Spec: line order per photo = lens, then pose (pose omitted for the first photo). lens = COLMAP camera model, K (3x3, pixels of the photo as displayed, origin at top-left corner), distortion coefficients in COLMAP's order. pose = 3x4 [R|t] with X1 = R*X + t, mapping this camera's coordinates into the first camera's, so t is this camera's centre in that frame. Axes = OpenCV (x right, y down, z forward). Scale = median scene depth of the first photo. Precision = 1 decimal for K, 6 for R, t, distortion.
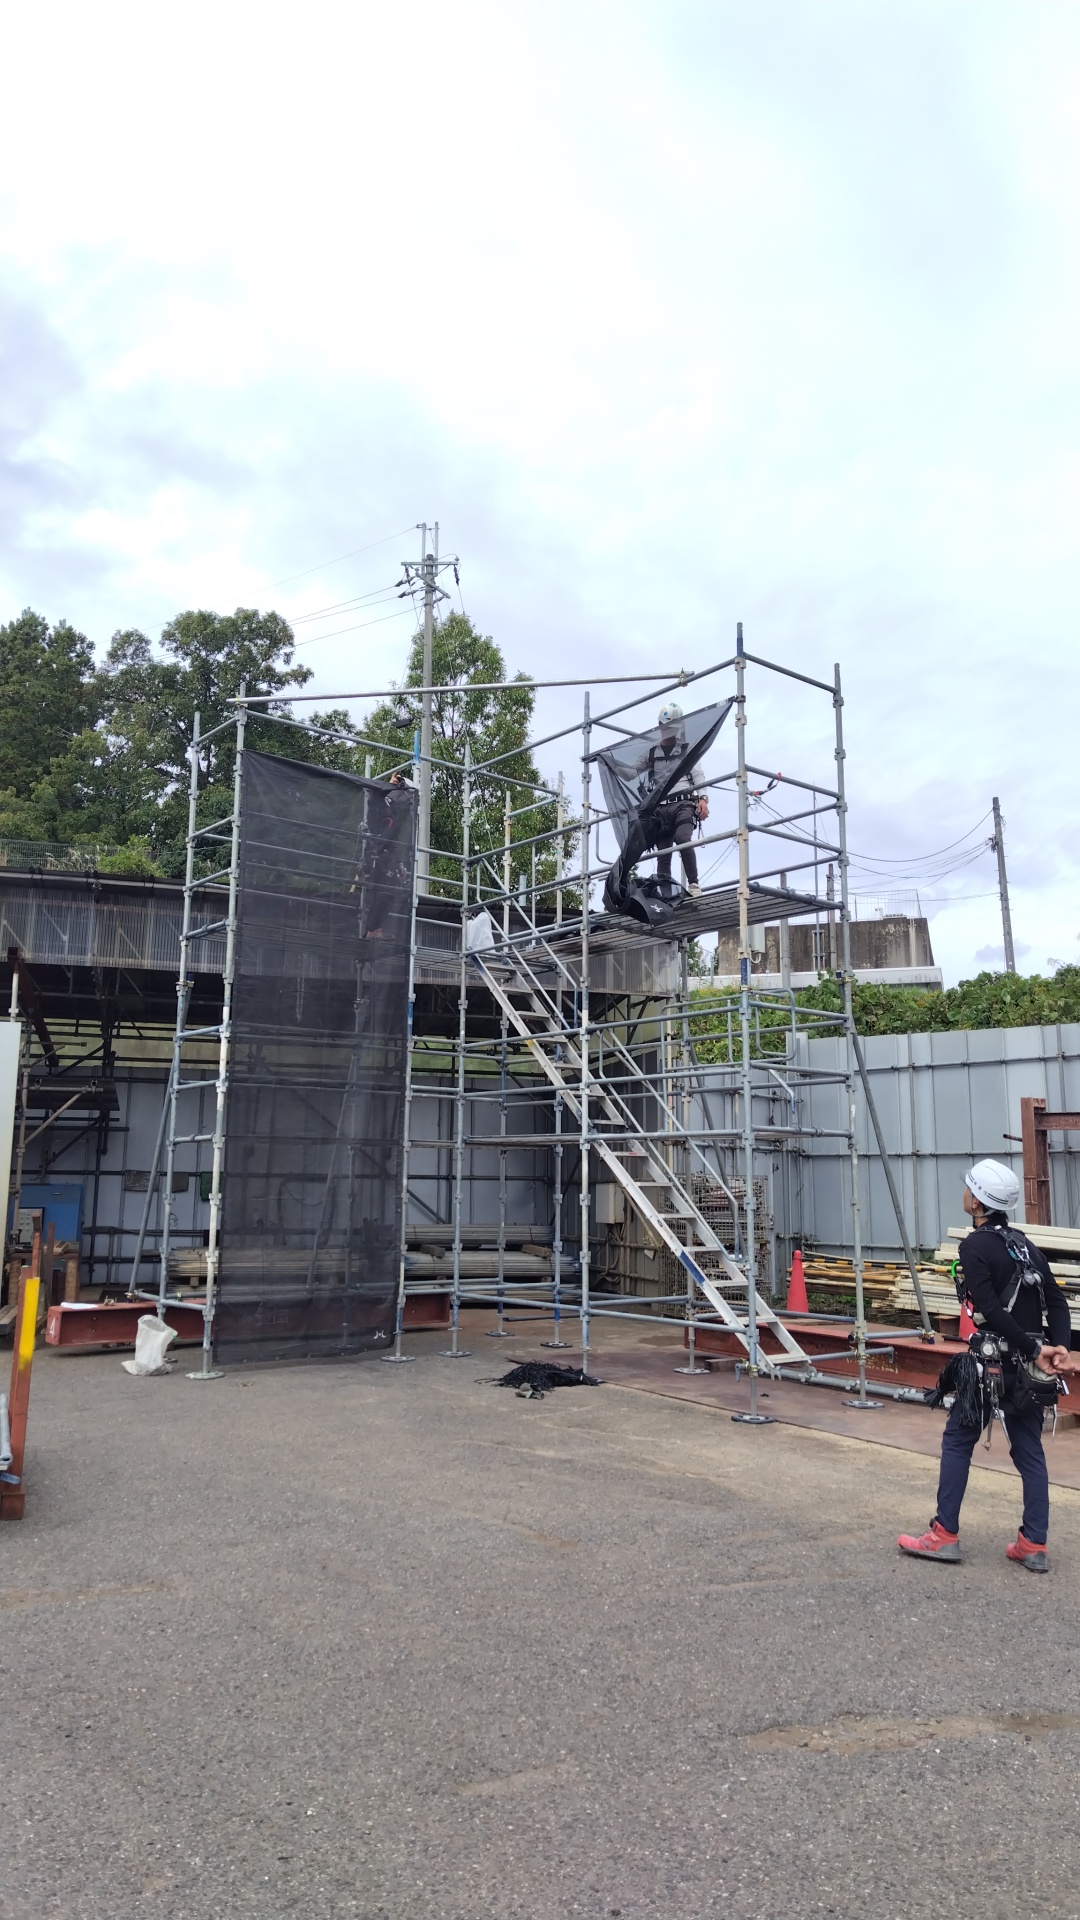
lens RADIAL K [[1270.5, 0, 535.8], [0, 1270.5, 969.3], [0, 0, 1]] dist [0.046441, -0.079987]
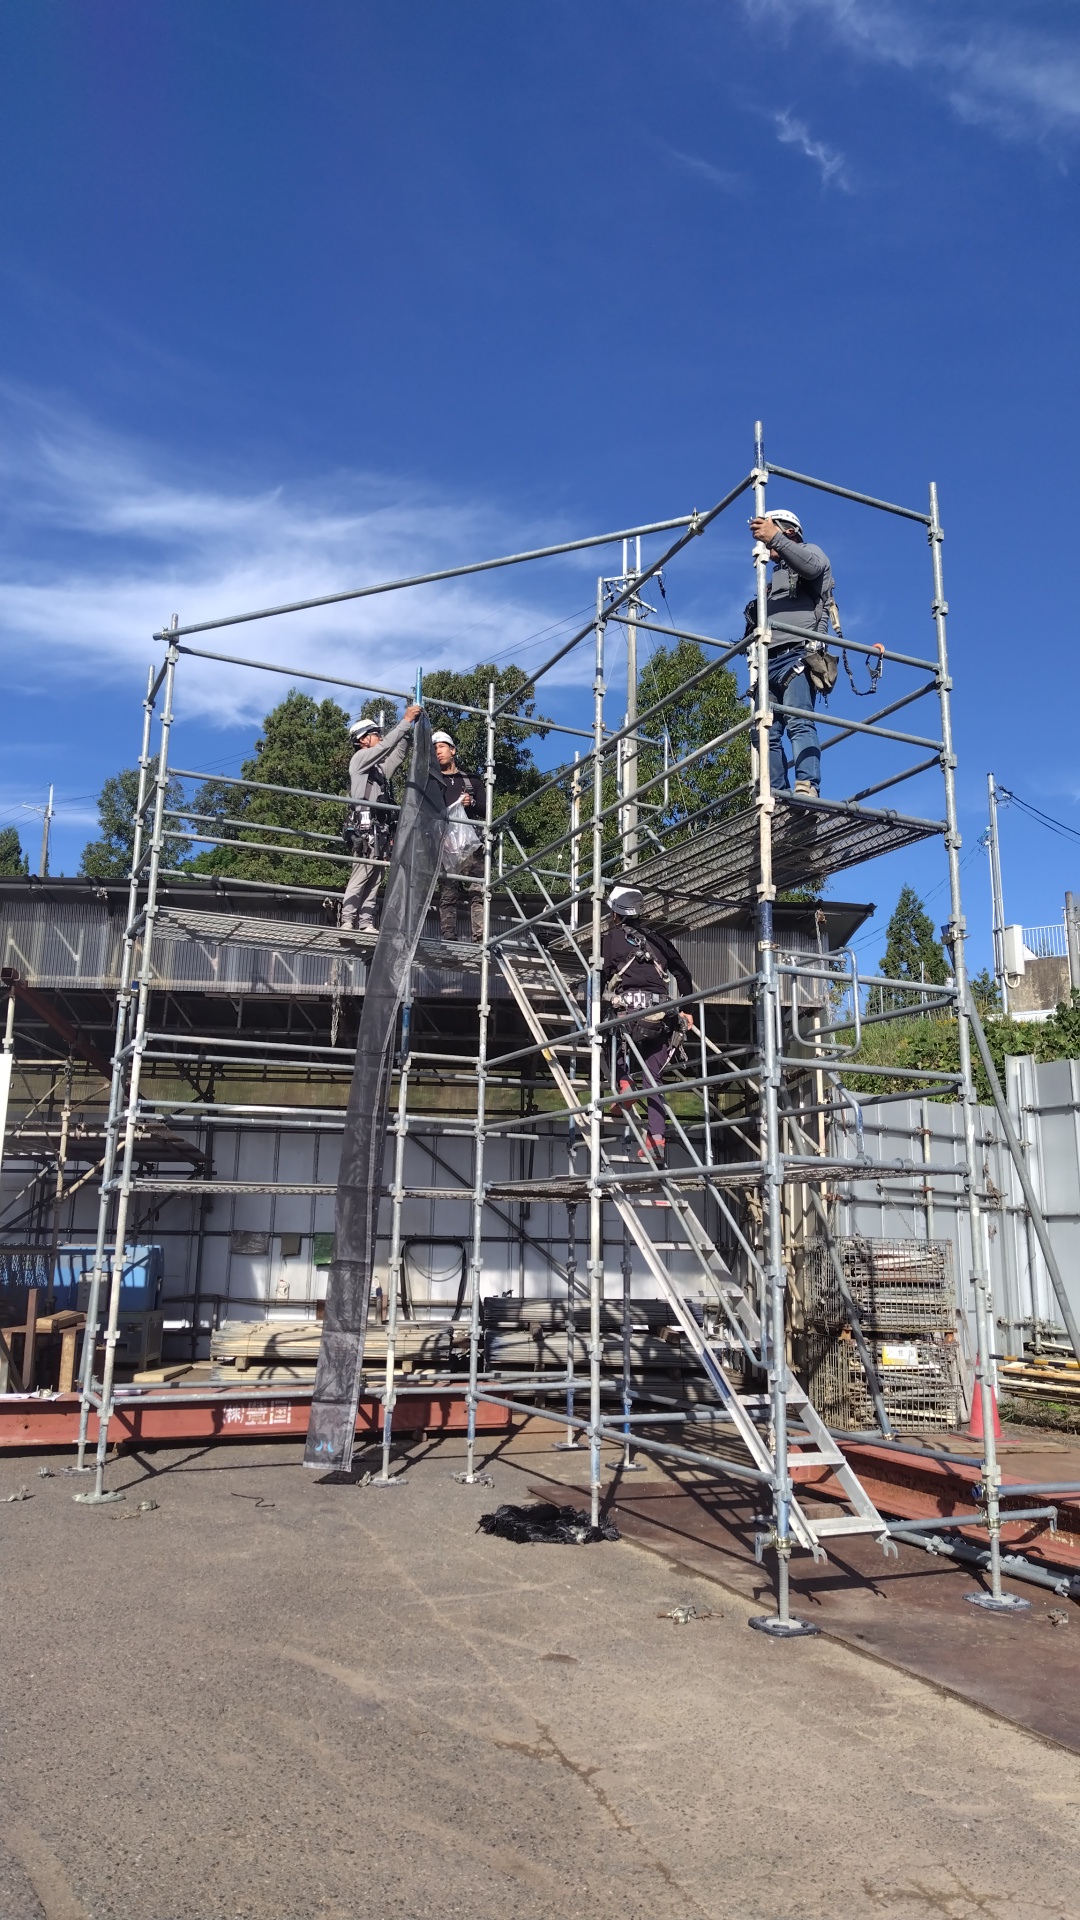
lens RADIAL K [[1276.3, 0, 540.0], [0, 1276.3, 960.0], [0, 0, 1]] dist [-0.004357, 0.002811]
pose [[0.971301, -0.046826, -0.233198, 0.129590], [0.033060, 0.997491, -0.062596, 0.038313], [0.235545, 0.053090, 0.970412, 0.211721]]
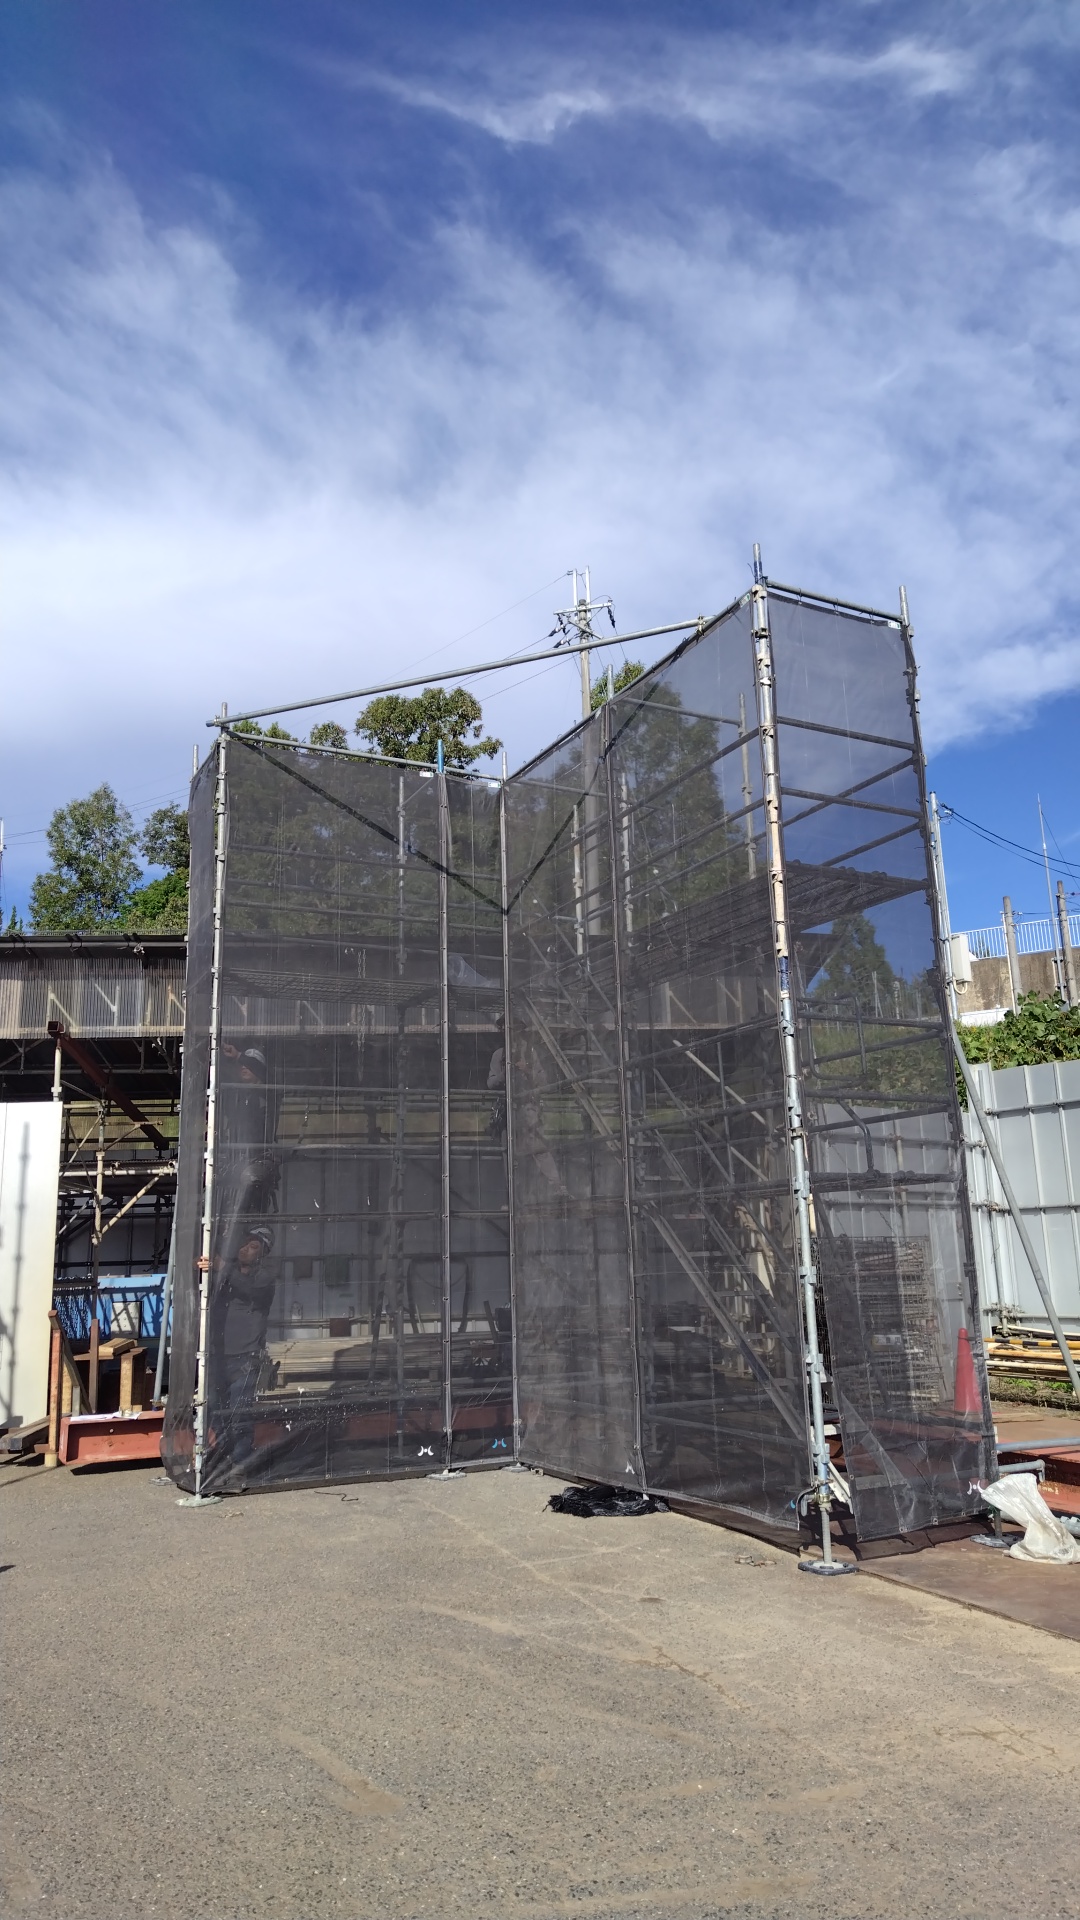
lens RADIAL K [[1270.5, 0, 535.8], [0, 1270.5, 969.3], [0, 0, 1]] dist [0.046441, -0.079987]
pose [[0.978235, -0.080987, -0.191042, 0.104915], [0.070681, 0.995683, -0.060168, 0.022554], [0.195090, 0.045355, 0.979736, 0.131657]]
